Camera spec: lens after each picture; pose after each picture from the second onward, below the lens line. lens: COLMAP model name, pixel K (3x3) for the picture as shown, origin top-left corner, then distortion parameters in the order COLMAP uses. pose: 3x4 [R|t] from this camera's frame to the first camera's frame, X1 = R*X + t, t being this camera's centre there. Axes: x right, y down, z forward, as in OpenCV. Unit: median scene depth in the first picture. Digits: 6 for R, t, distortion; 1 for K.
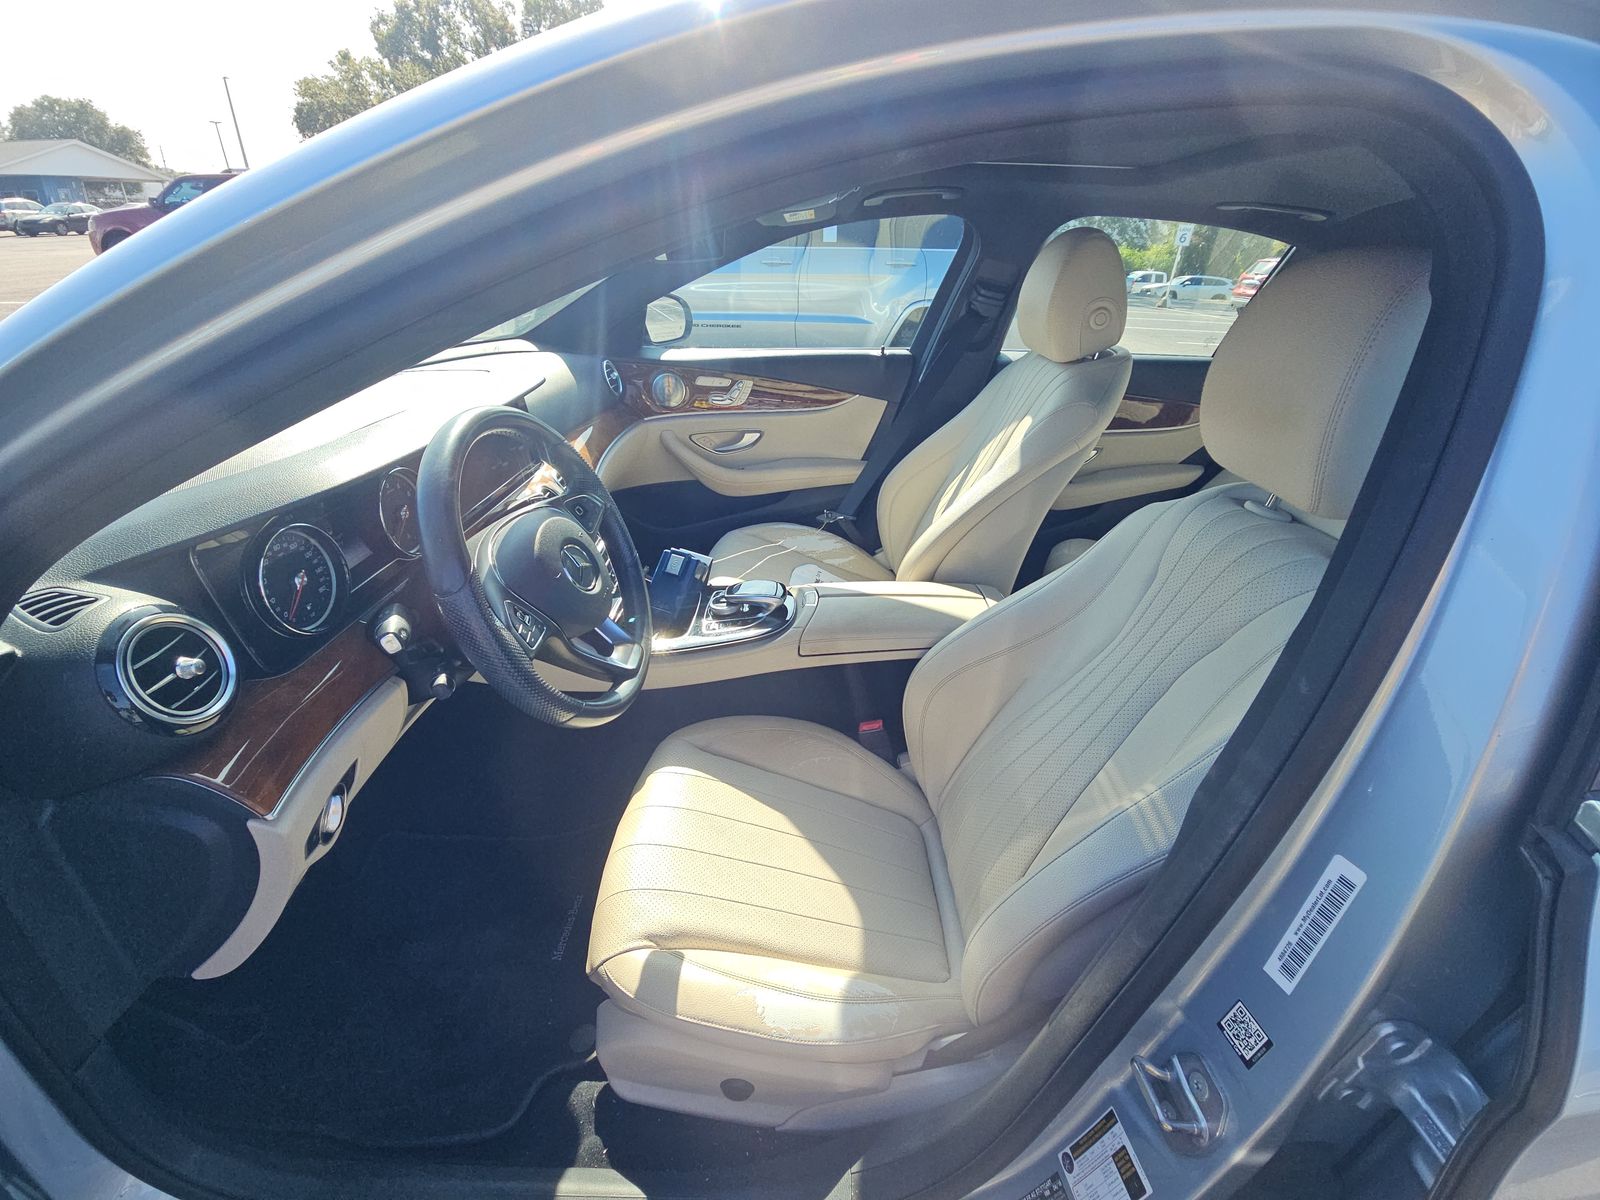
lens RADIAL K [[653.1, 0, 800.0], [0, 653.1, 600.0], [0, 0, 1]] dist [0.000360, 0.000160]
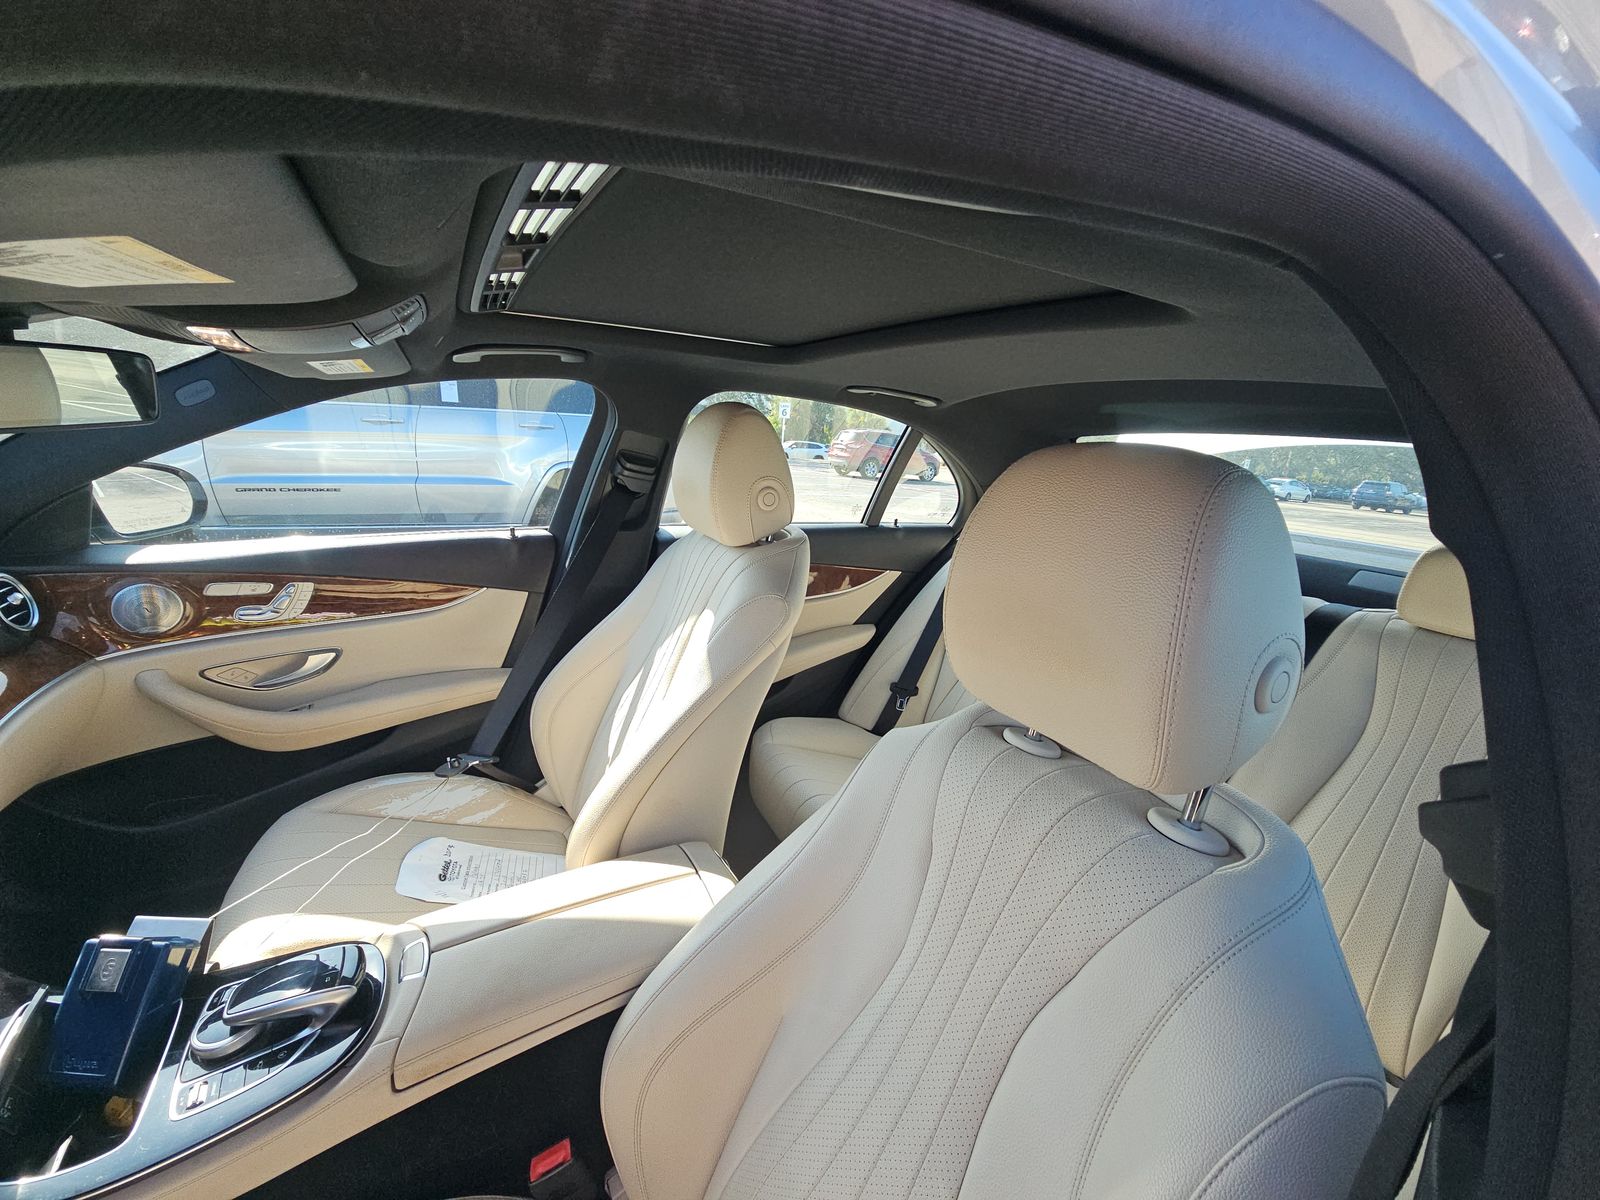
lens RADIAL K [[644.6, 0, 800.0], [0, 644.6, 600.0], [0, 0, 1]] dist [0.014767, -0.012996]
pose [[0.875848, -0.098232, 0.472484, 0.054223], [0.195801, 0.967191, -0.161874, -0.108584], [-0.441081, 0.234290, 0.866346, 0.190163]]
